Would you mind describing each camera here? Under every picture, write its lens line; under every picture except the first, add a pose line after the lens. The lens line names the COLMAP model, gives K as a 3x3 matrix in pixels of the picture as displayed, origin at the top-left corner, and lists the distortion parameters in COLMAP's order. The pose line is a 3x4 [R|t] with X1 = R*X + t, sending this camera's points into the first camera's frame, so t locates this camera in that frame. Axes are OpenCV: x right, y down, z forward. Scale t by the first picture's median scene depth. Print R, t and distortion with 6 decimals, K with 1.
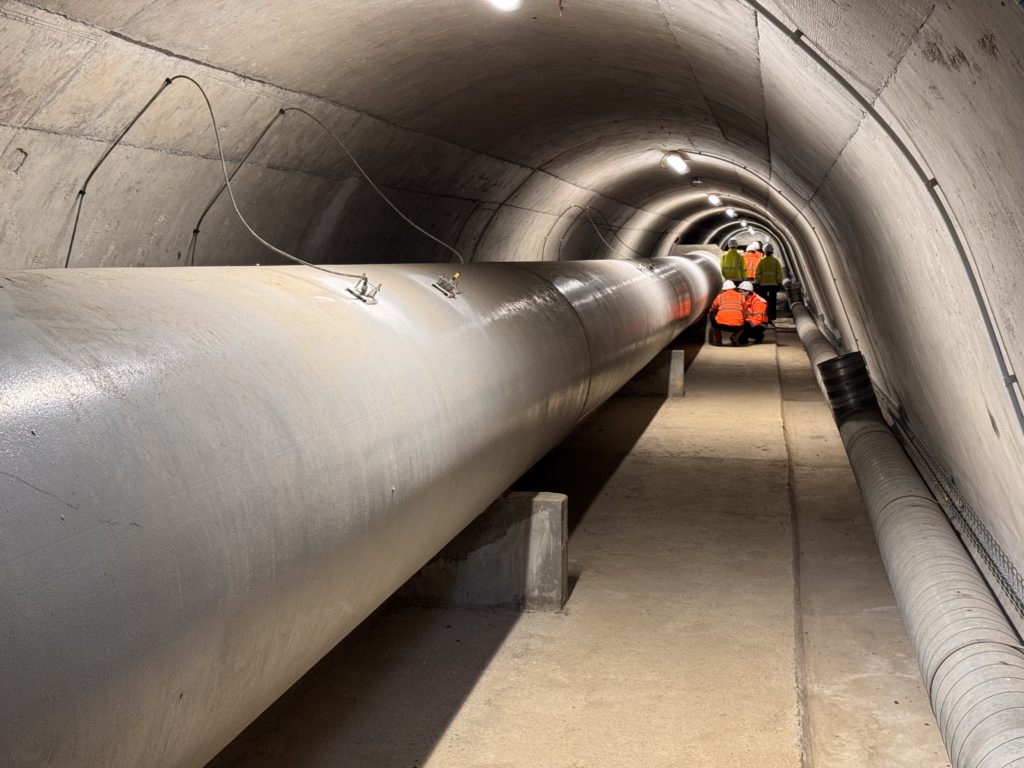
lens RADIAL K [[1397.4, 0, 509.0], [0, 1397.4, 366.7], [0, 0, 1]] dist [0.203376, -0.051771]
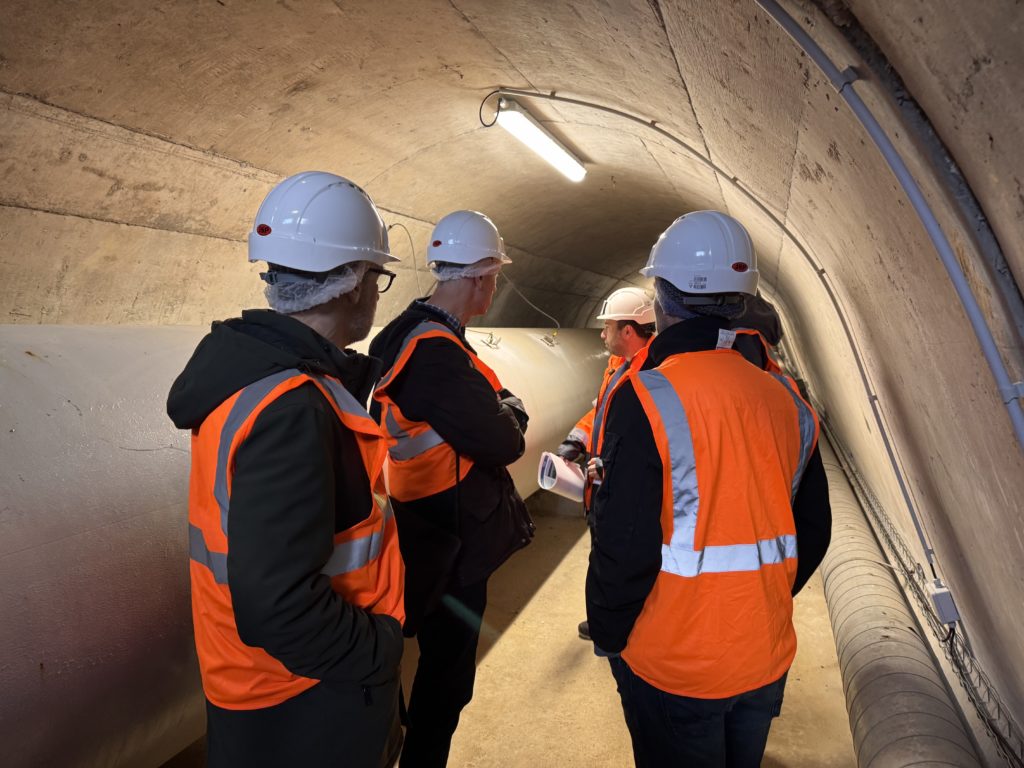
lens RADIAL K [[722.3, 0, 512.0], [0, 722.3, 384.0], [0, 0, 1]] dist [0.167018, -0.140257]
pose [[0.990352, 0.012756, -0.137983, 0.048027], [-0.012816, 0.999918, 0.000457, -0.001146], [0.137978, 0.001316, 0.990434, 0.095060]]
